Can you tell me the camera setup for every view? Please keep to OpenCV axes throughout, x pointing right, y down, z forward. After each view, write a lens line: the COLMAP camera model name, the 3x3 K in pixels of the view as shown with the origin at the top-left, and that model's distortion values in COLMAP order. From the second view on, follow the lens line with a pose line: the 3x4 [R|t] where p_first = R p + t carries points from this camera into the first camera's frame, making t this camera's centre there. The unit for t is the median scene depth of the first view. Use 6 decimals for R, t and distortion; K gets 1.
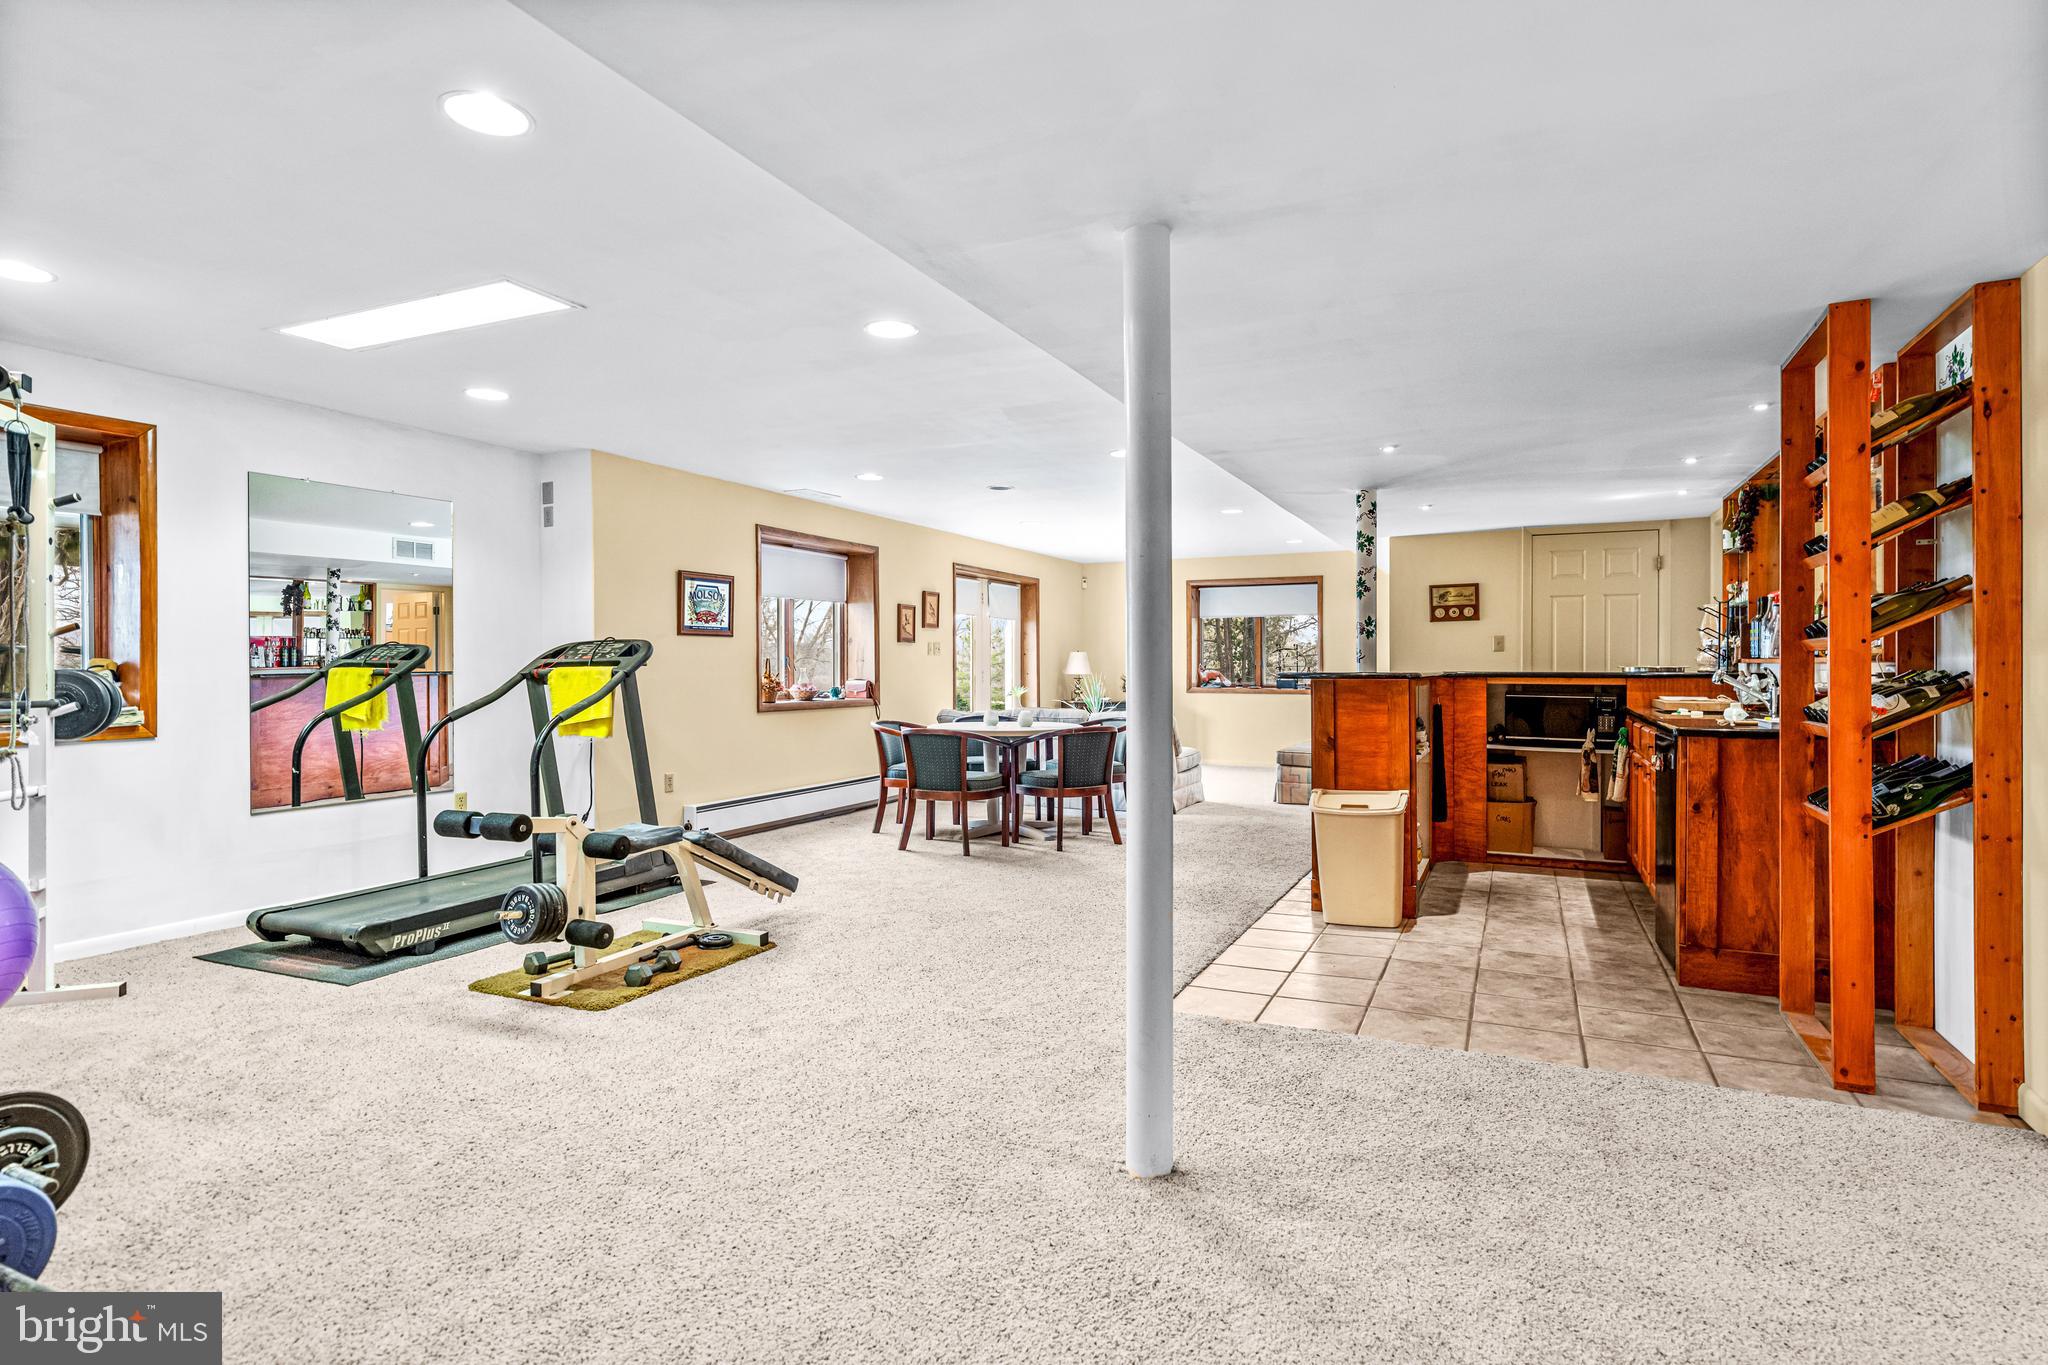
lens RADIAL K [[1048.5, 0, 1014.9], [0, 1048.5, 667.7], [0, 0, 1]] dist [0.001779, -0.000109]
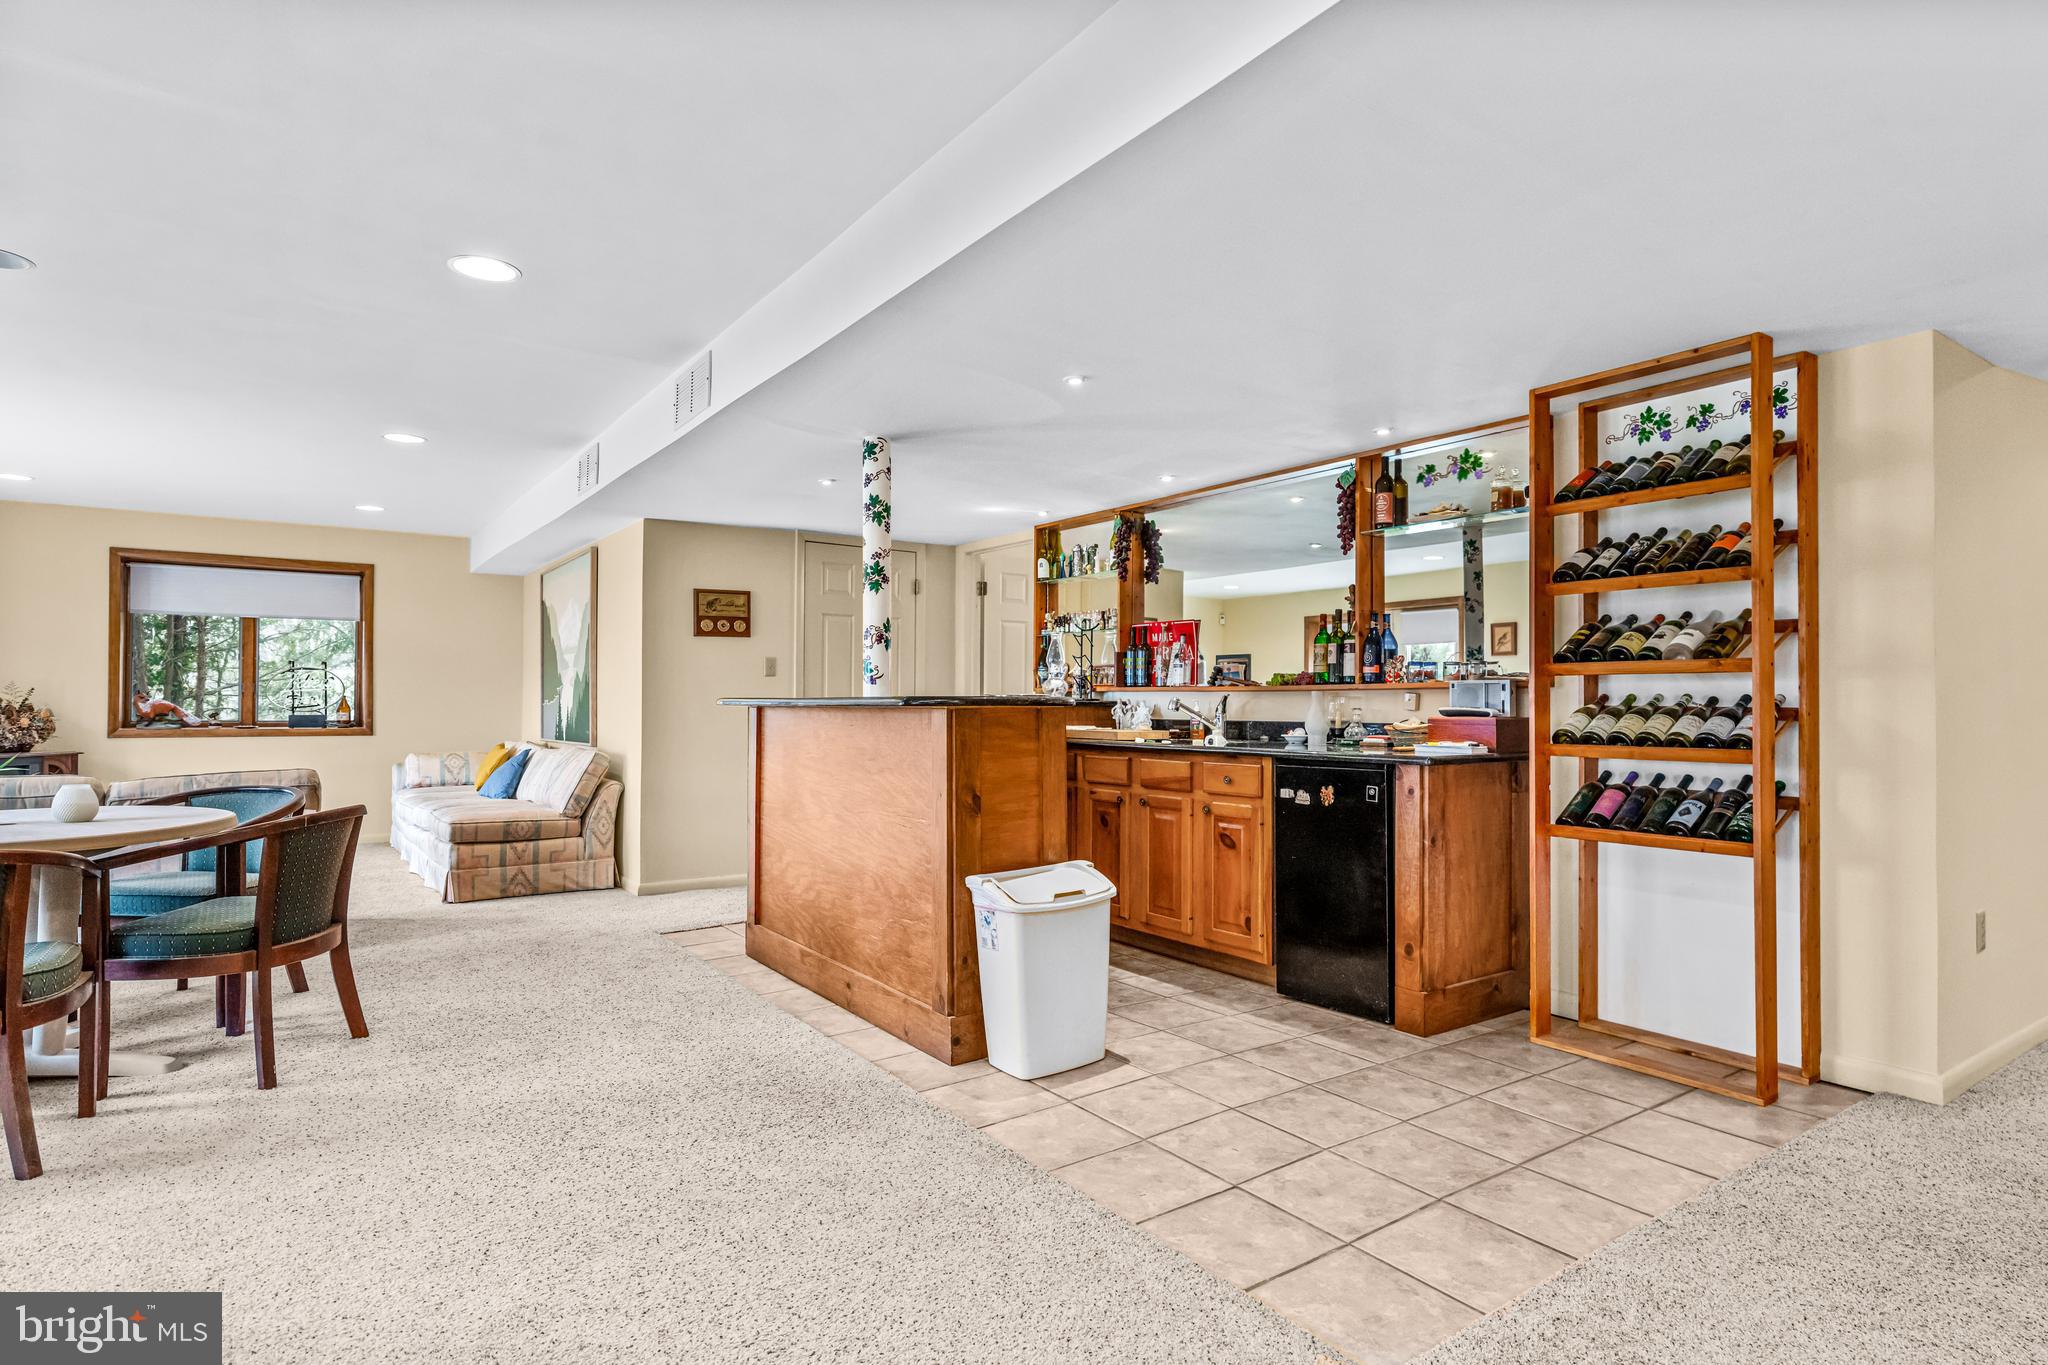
lens RADIAL K [[1077.1, 0, 1025.1], [0, 1077.1, 687.8], [0, 0, 1]] dist [0.003439, 0.000046]
pose [[0.490052, 0.014961, 0.871565, -0.233200], [-0.003006, 0.999876, -0.015473, 0.008064], [-0.871688, 0.004963, 0.490036, 0.539674]]
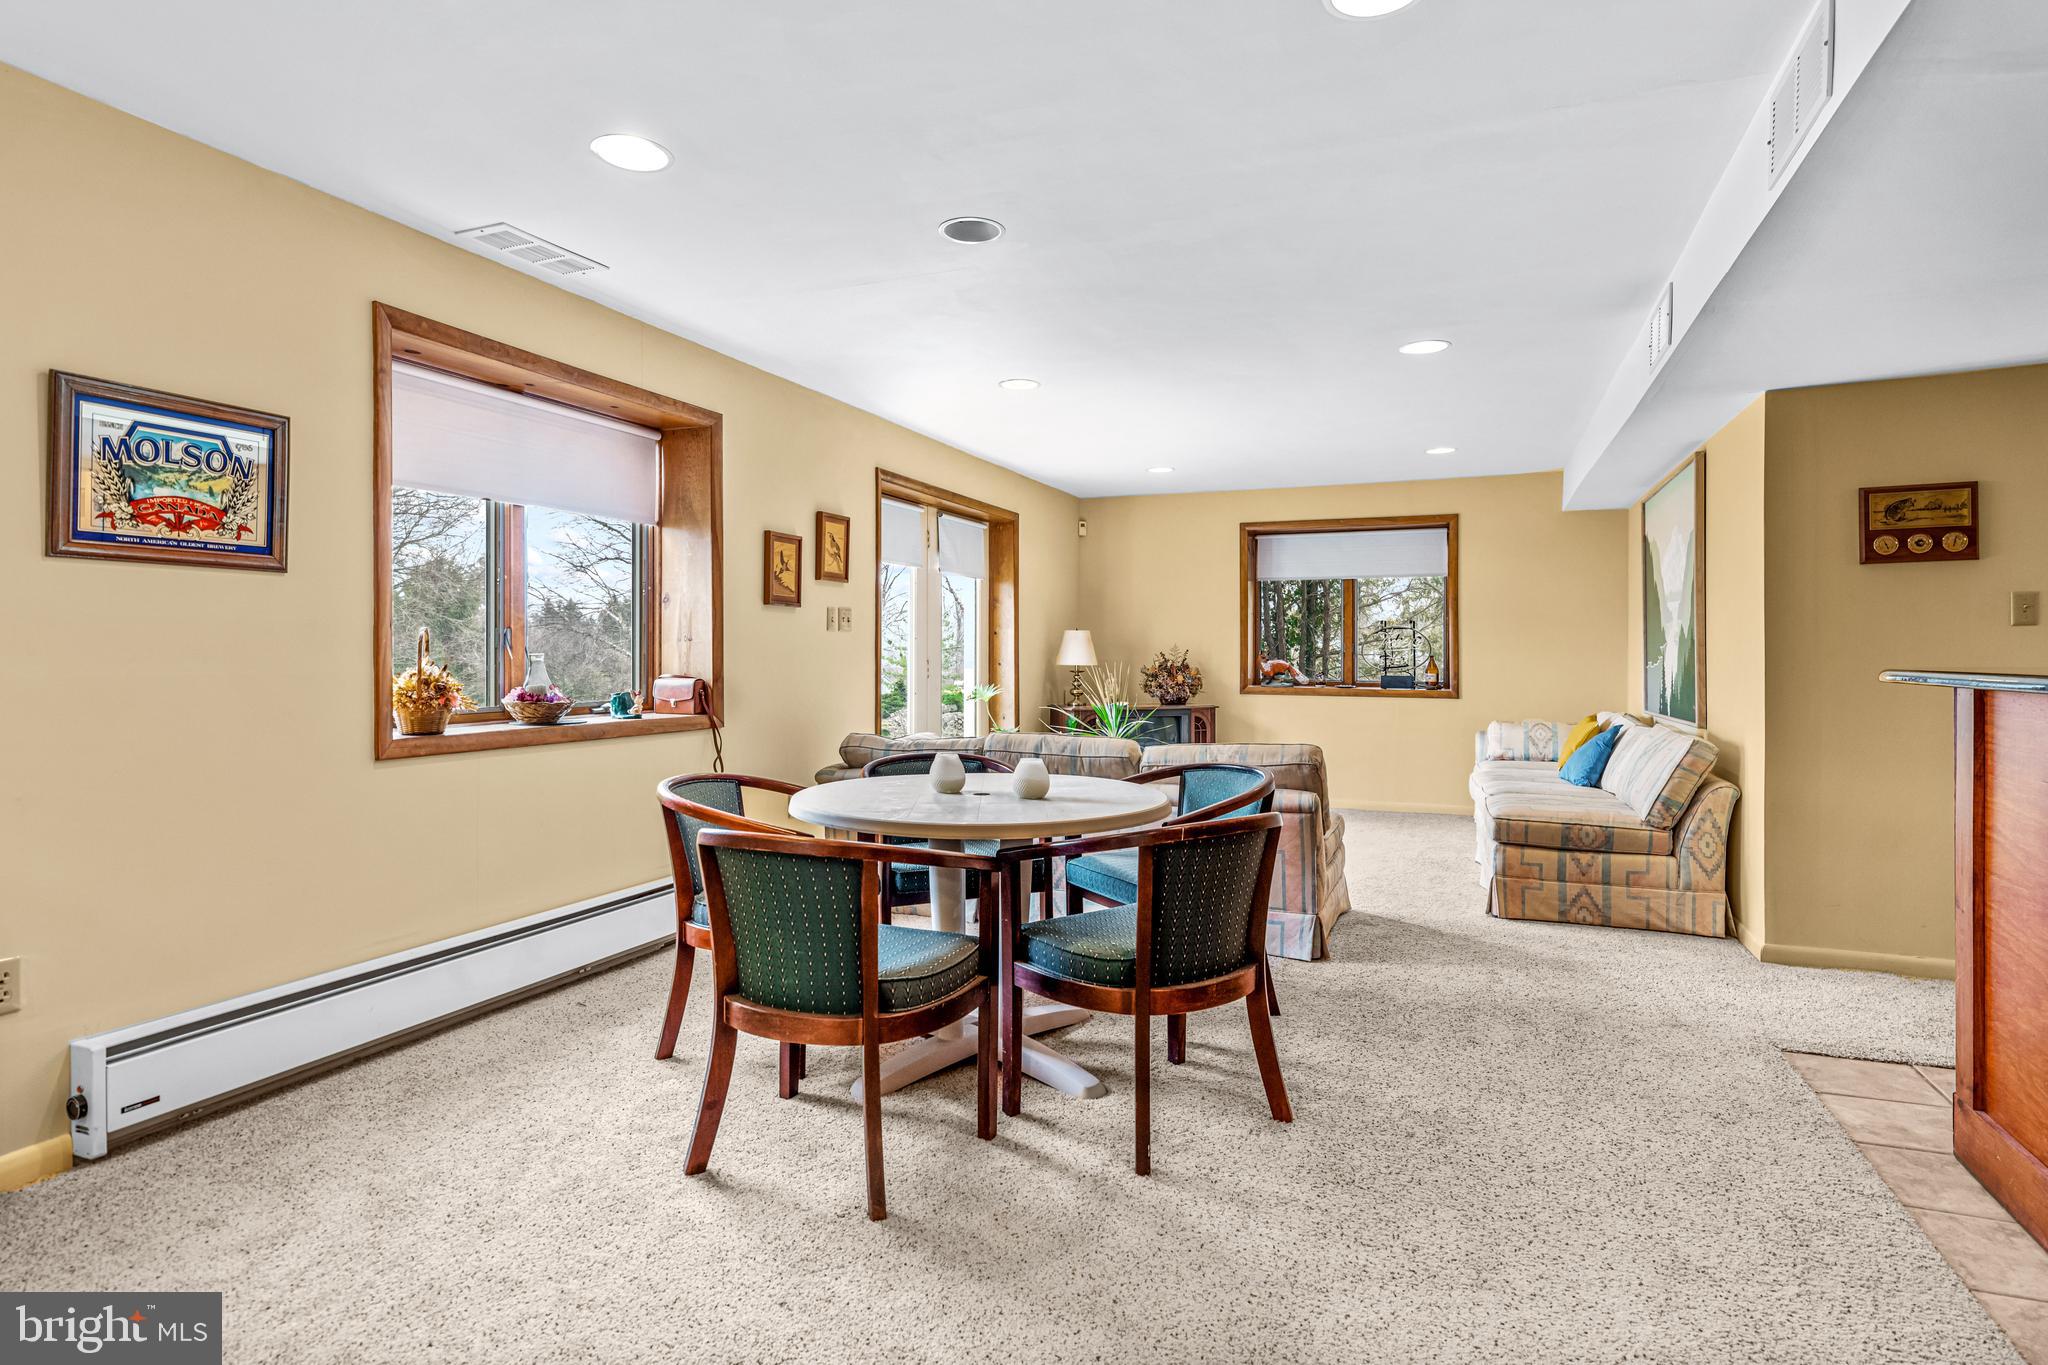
lens RADIAL K [[1067.2, 0, 1024.1], [0, 1067.2, 648.0], [0, 0, 1]] dist [0.001510, -0.000487]
pose [[0.998216, 0.005146, 0.059482, -0.022166], [-0.004810, 0.999972, -0.005780, -0.000389], [-0.059510, 0.005484, 0.998213, 0.717685]]
